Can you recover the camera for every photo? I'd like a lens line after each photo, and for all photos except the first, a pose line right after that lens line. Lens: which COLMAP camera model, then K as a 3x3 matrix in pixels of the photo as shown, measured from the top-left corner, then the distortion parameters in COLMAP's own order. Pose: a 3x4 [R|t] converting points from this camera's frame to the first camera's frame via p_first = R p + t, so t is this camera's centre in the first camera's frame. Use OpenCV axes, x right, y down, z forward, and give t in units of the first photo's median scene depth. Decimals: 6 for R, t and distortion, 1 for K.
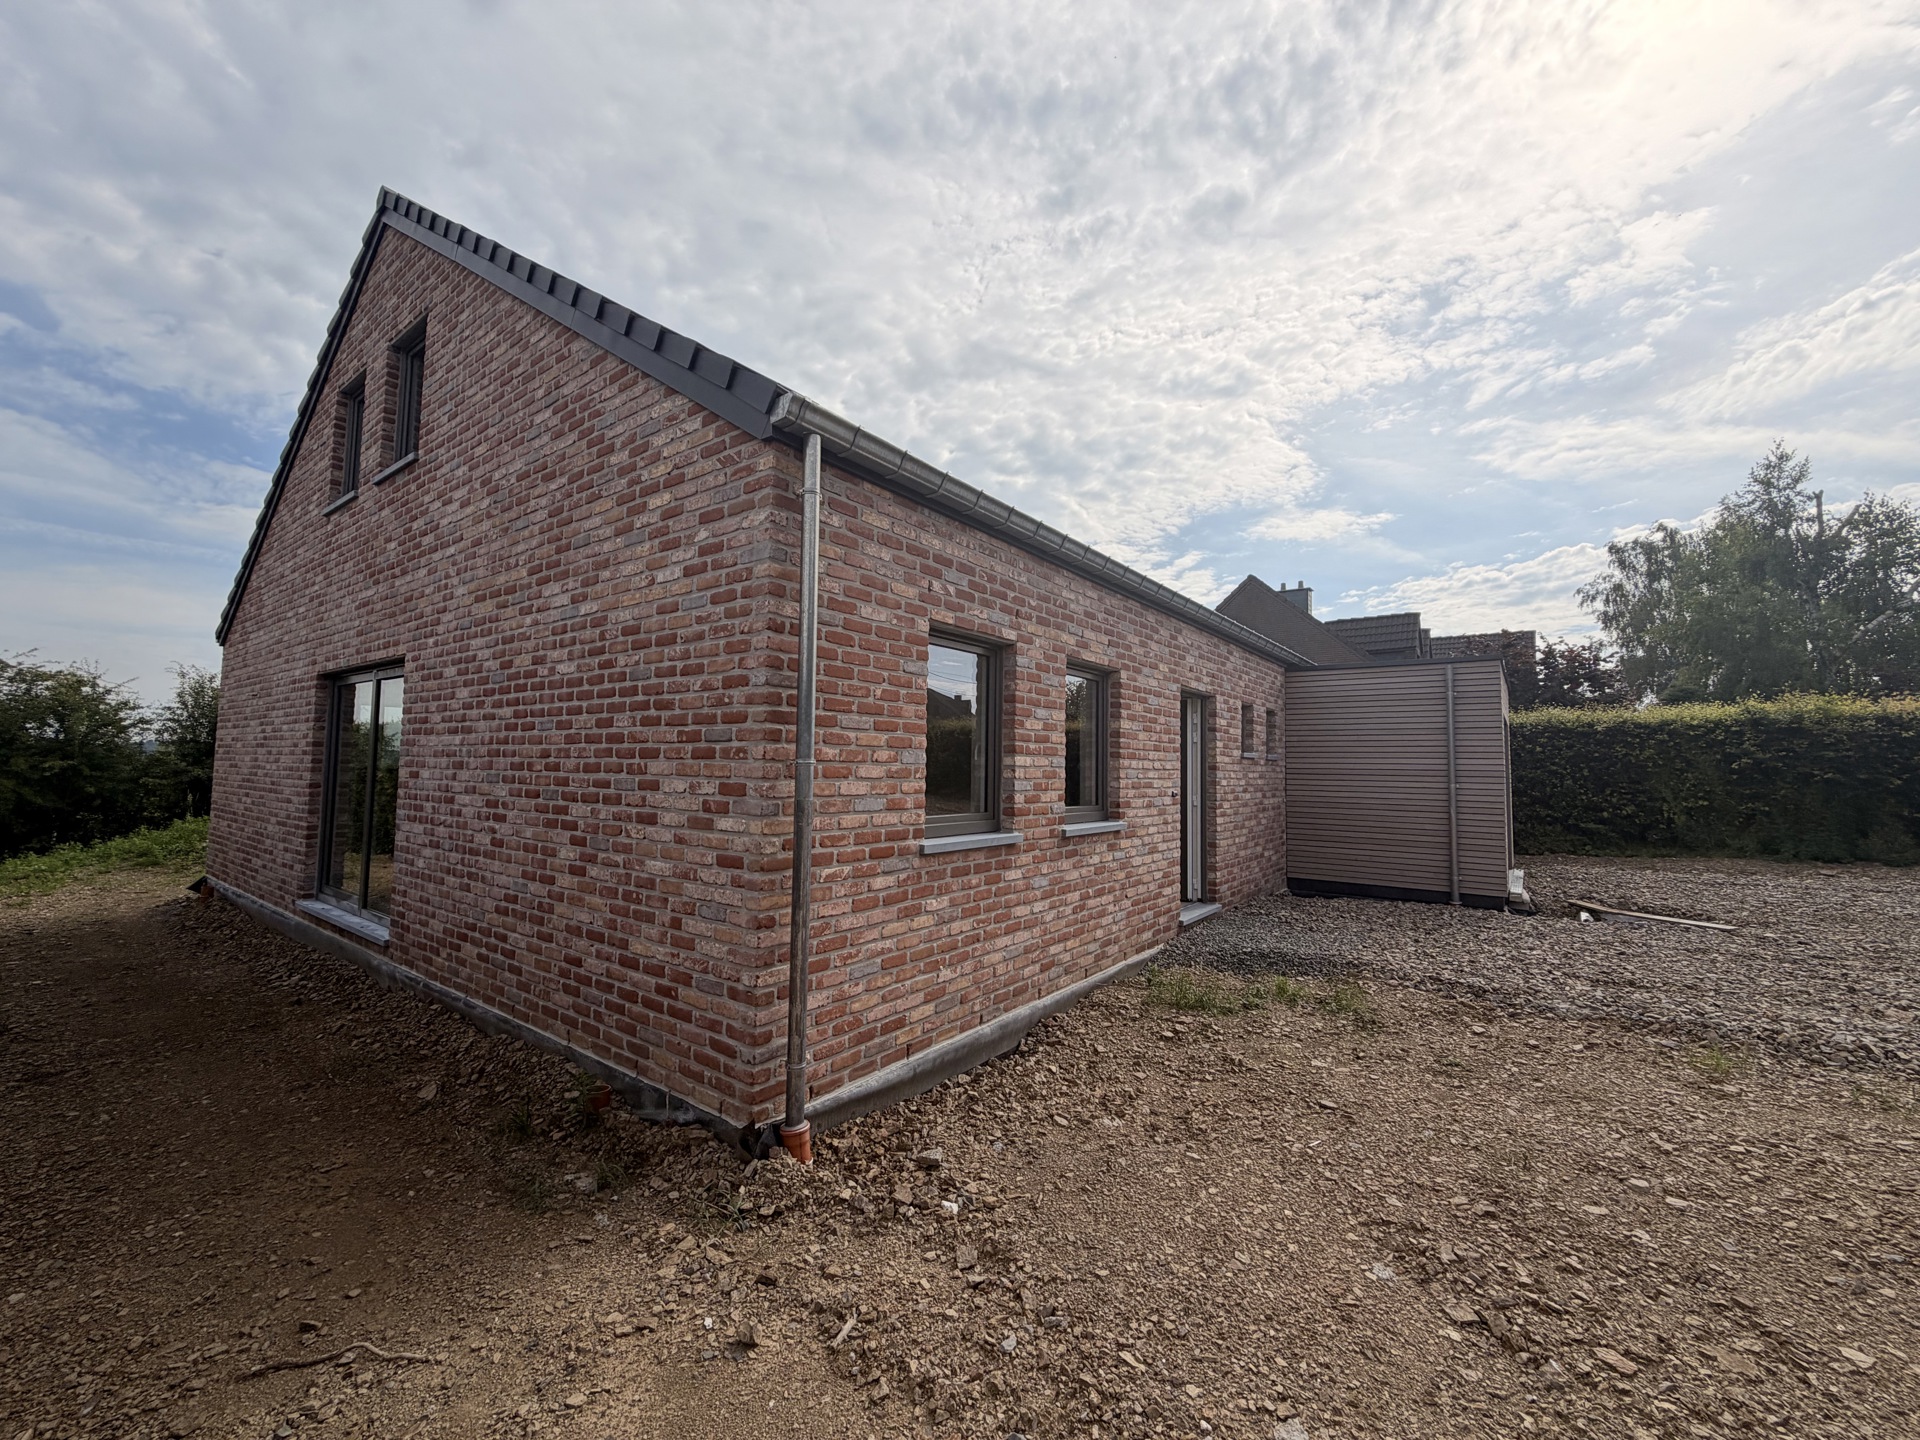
lens RADIAL K [[767.2, 0, 960.0], [0, 767.2, 720.0], [0, 0, 1]] dist [0.000454, 0.000251]
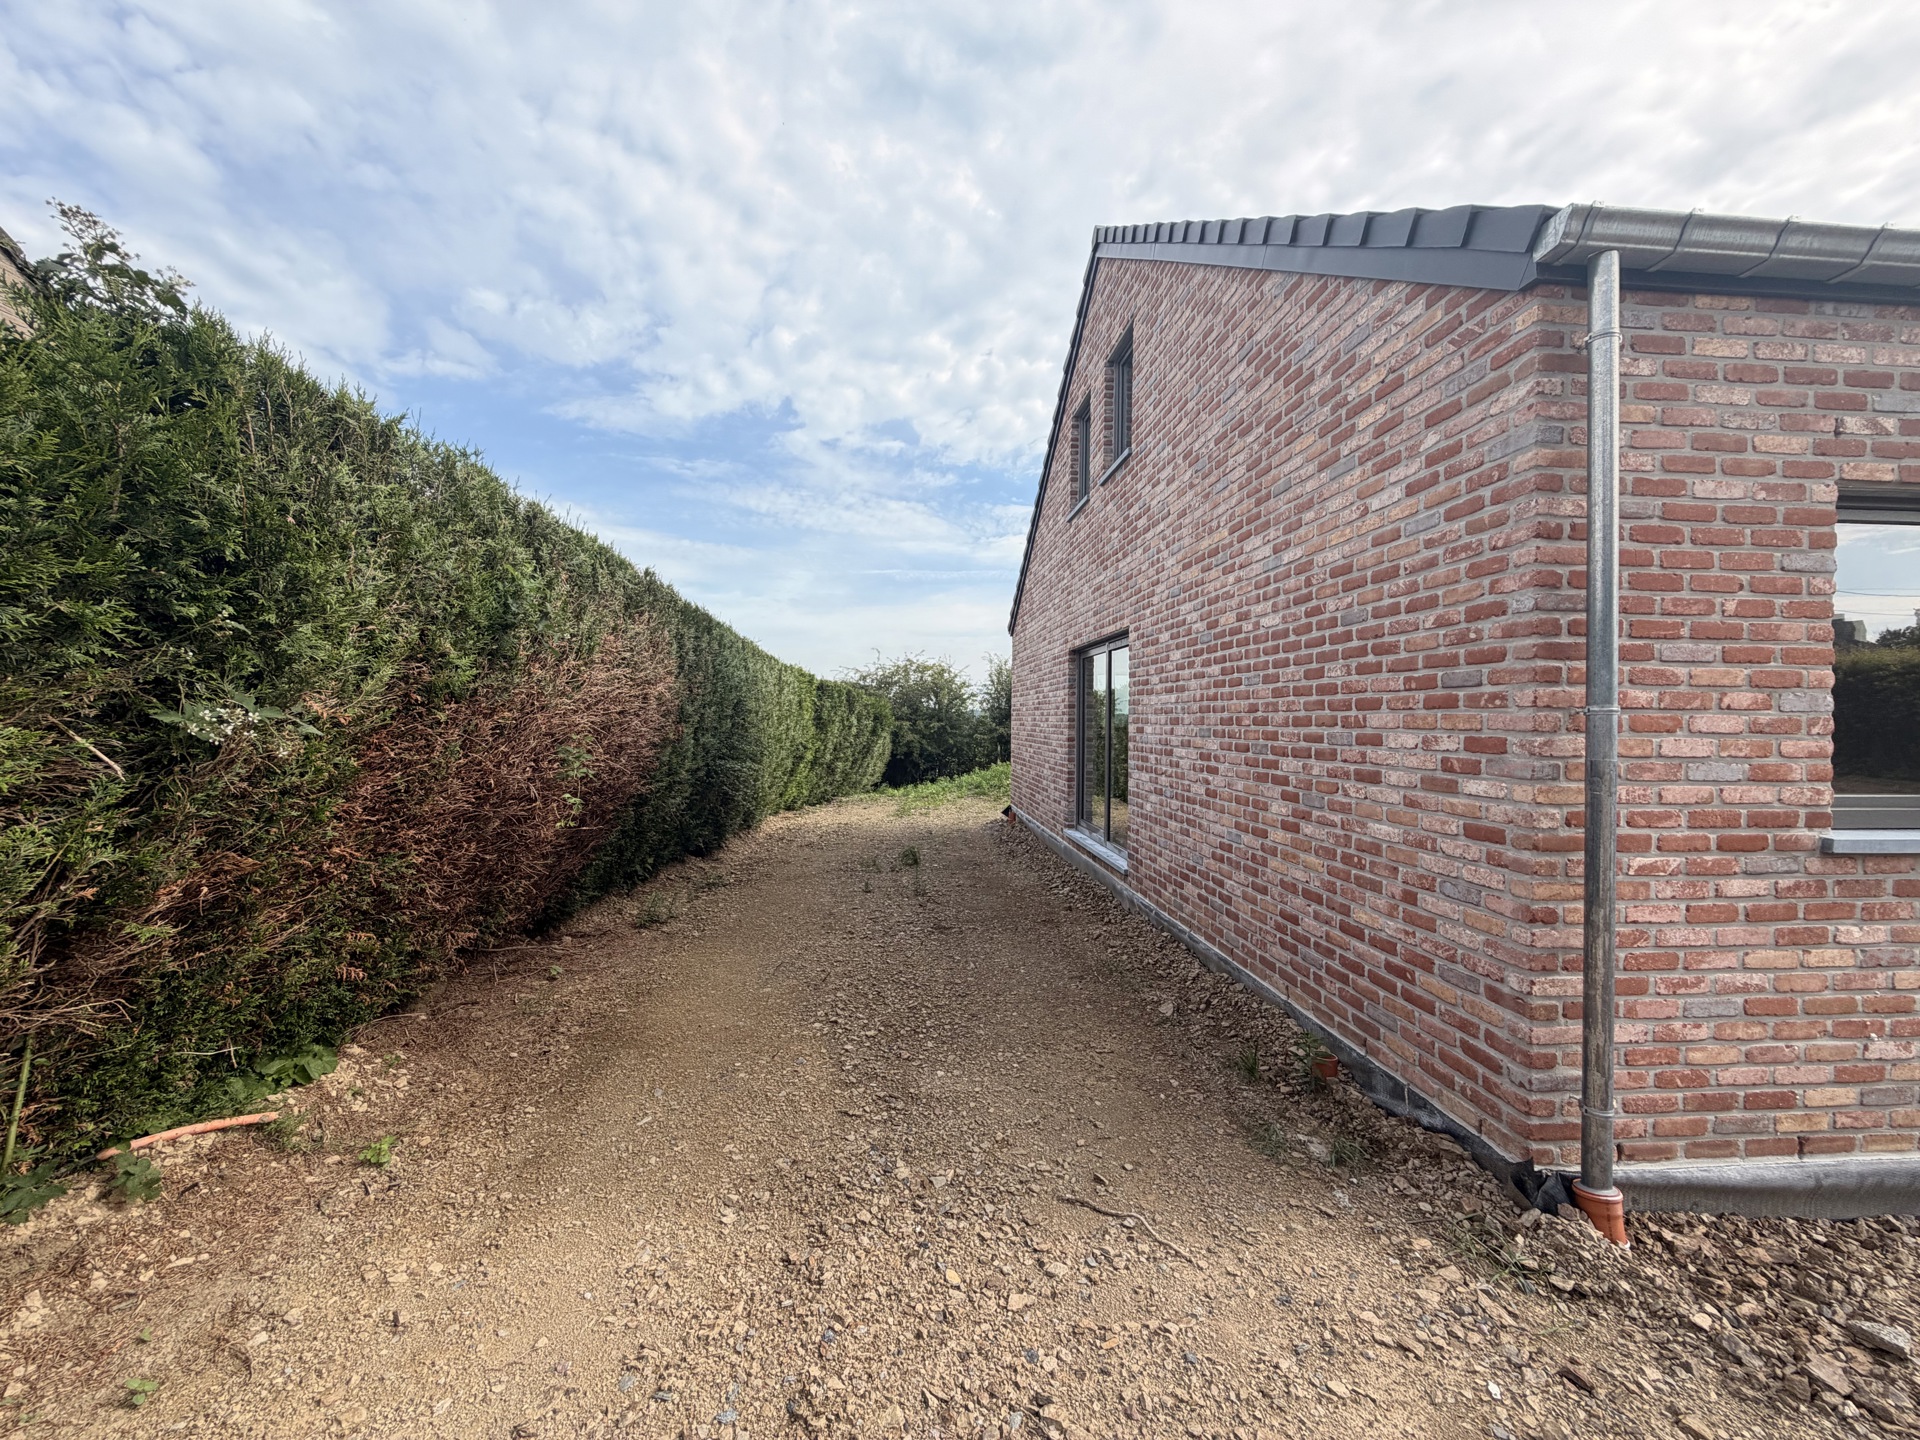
lens RADIAL K [[769.1, 0, 949.9], [0, 769.1, 720.7], [0, 0, 1]] dist [-0.000301, 0.000450]
pose [[0.663131, -0.007610, -0.748464, -0.055618], [0.047092, 0.998391, 0.031573, 0.010888], [0.747020, -0.056184, 0.662423, 0.037027]]
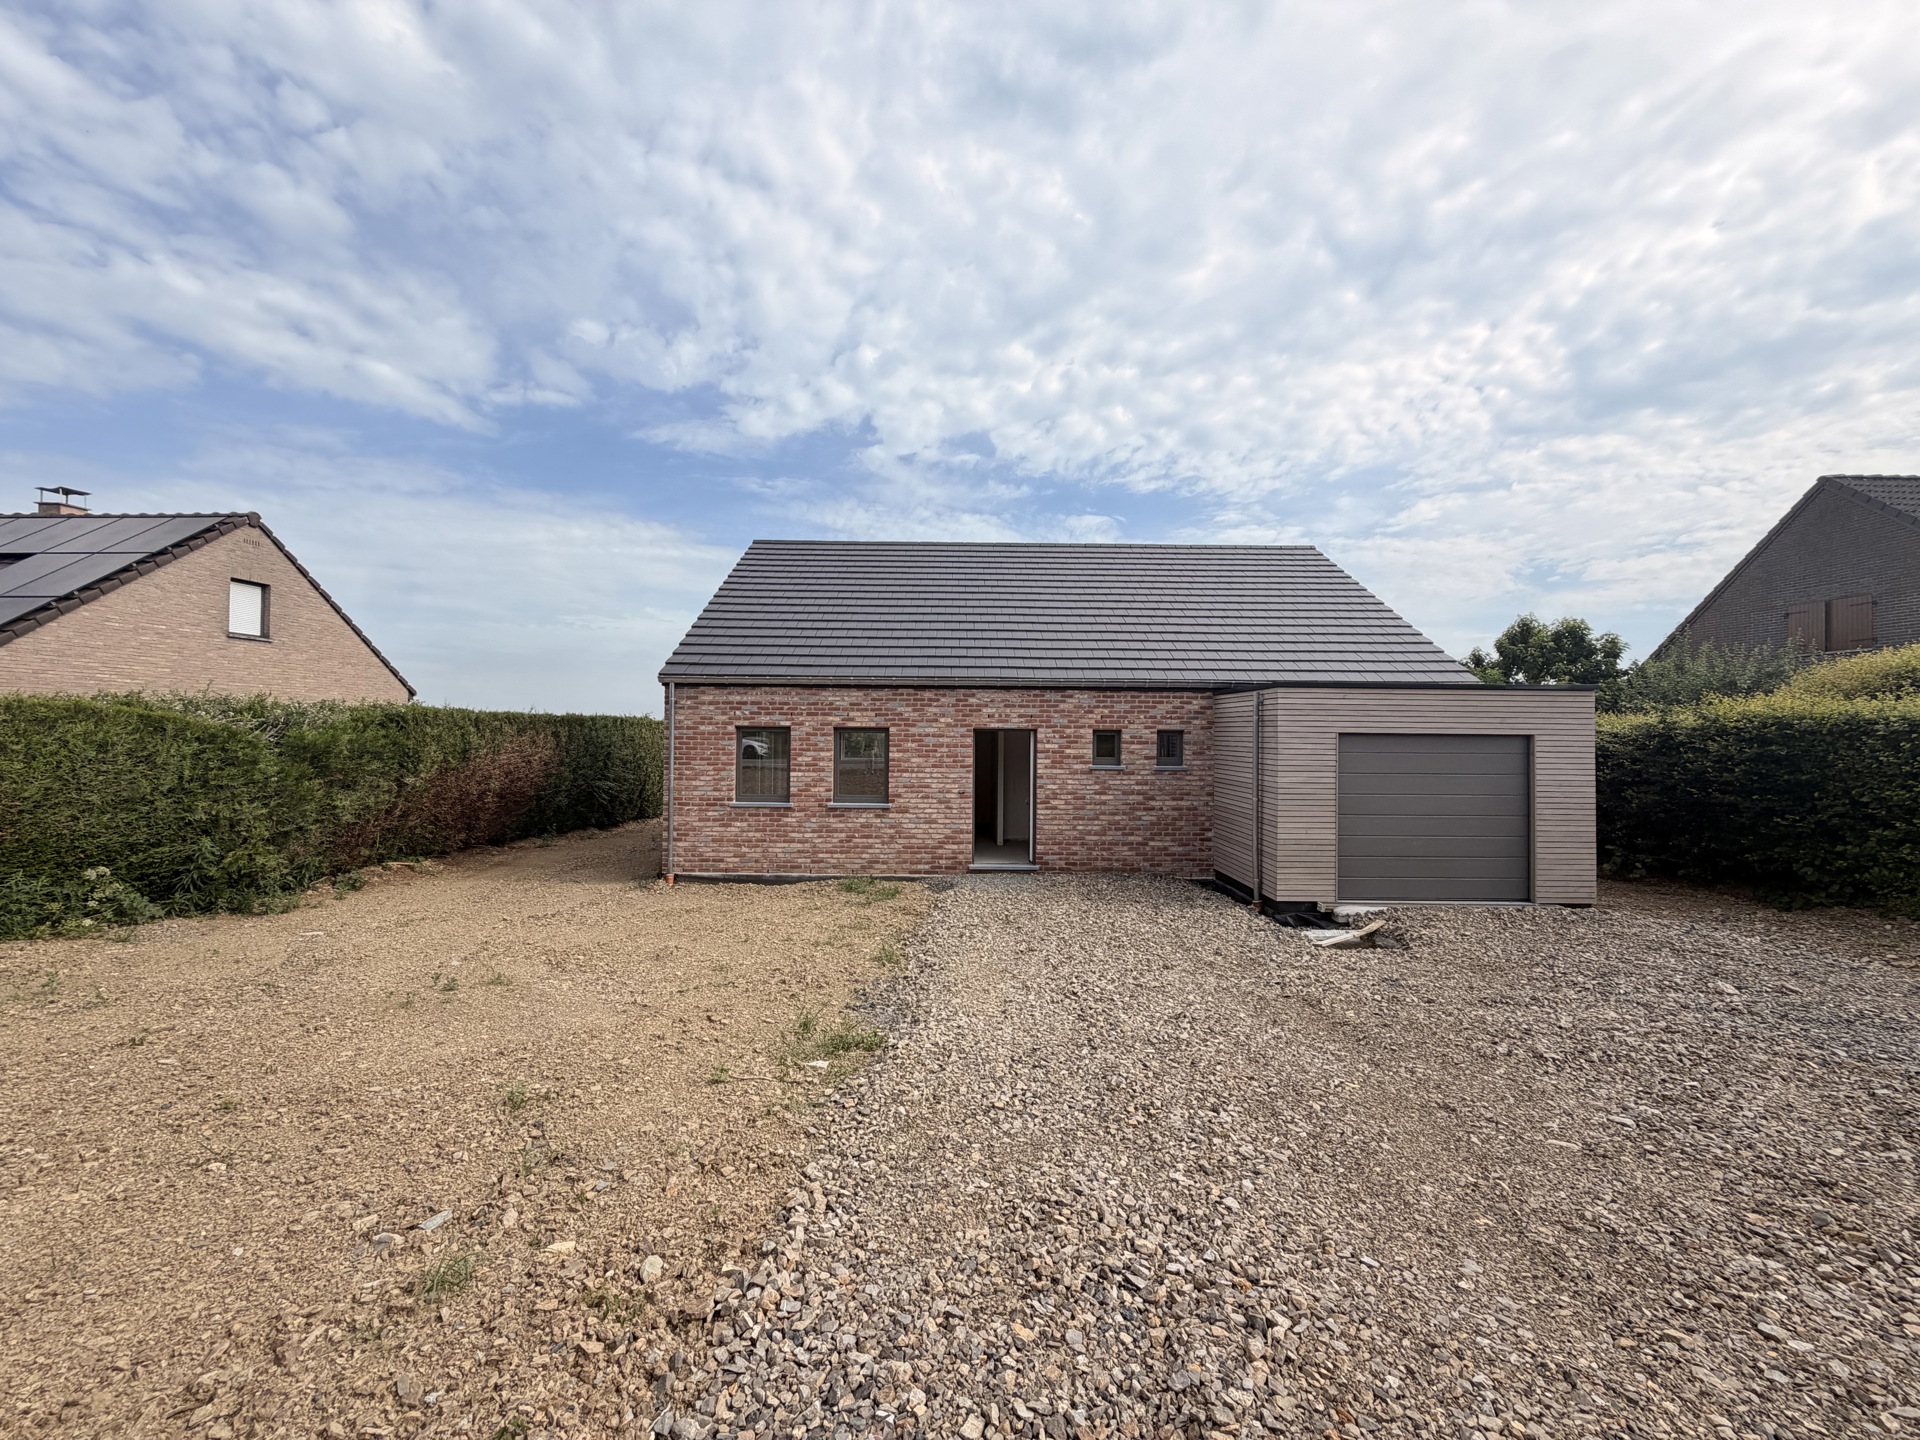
lens RADIAL K [[767.2, 0, 960.0], [0, 767.2, 720.0], [0, 0, 1]] dist [0.000454, 0.000251]
pose [[0.598656, -0.019699, -0.800764, 2.969910], [0.049587, 0.998692, 0.012503, -0.156522], [0.799470, -0.047193, 0.598850, -0.043760]]
